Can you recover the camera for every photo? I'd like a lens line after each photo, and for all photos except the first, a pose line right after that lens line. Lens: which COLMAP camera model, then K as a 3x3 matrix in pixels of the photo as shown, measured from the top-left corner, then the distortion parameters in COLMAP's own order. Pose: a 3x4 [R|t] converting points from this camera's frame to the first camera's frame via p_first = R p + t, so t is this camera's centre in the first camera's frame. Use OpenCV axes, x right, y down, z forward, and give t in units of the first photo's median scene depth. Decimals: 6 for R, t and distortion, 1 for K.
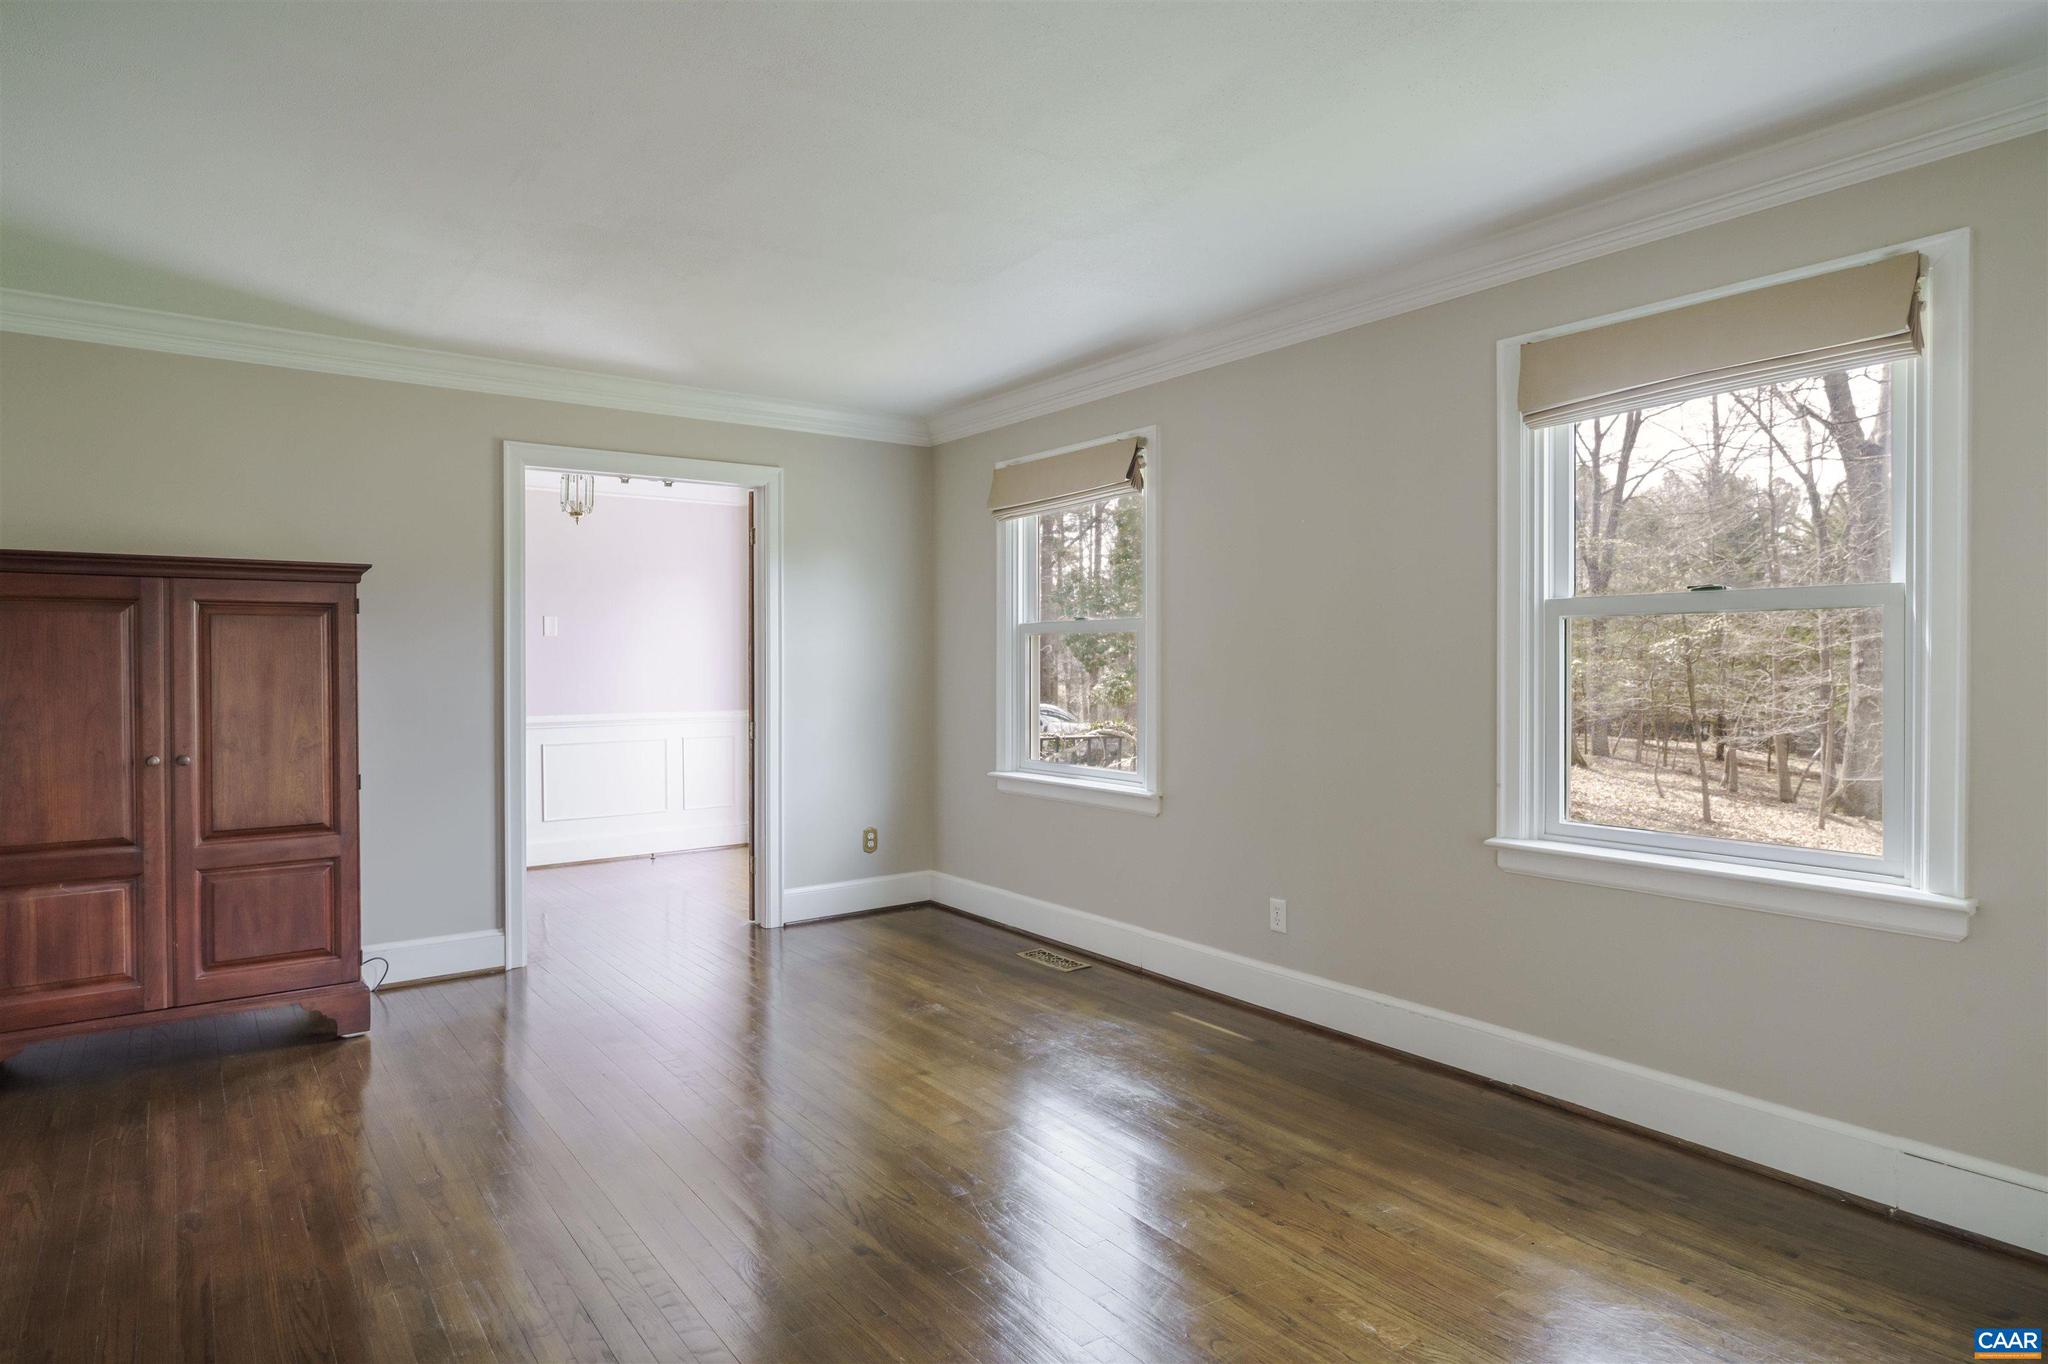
lens RADIAL K [[1155.8, 0, 1013.6], [0, 1155.8, 667.1], [0, 0, 1]] dist [-0.003481, 0.000551]
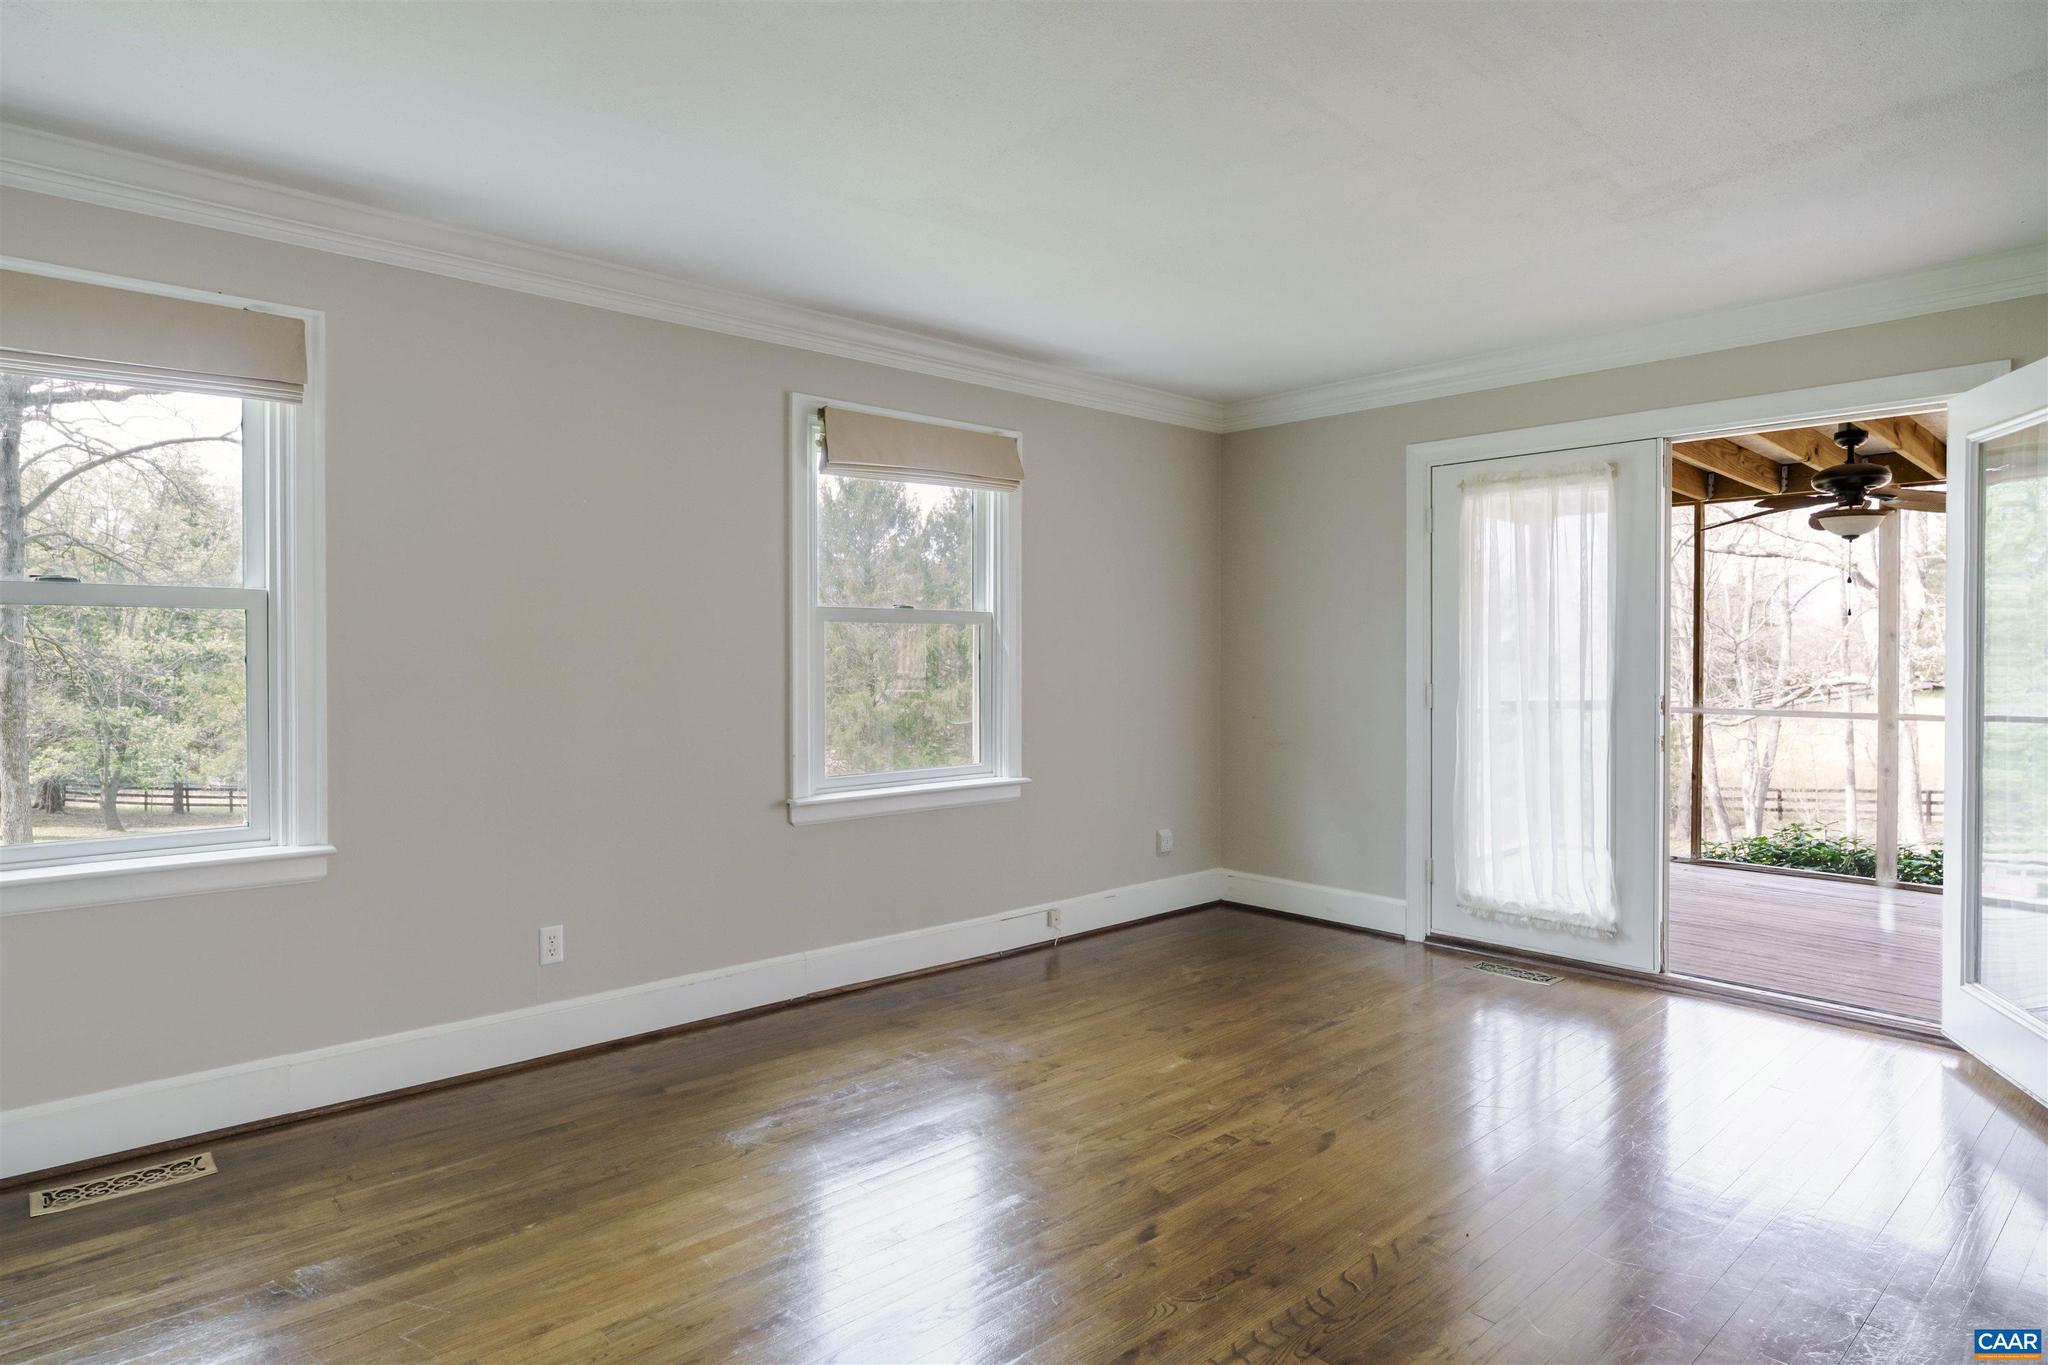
lens RADIAL K [[1155.8, 0, 1013.6], [0, 1155.8, 667.6], [0, 0, 1]] dist [-0.003481, 0.000551]
pose [[-0.094634, -0.007769, 0.995482, -0.722892], [0.012667, 0.999879, 0.009007, 0.001321], [-0.995432, 0.013462, -0.094524, 0.785395]]
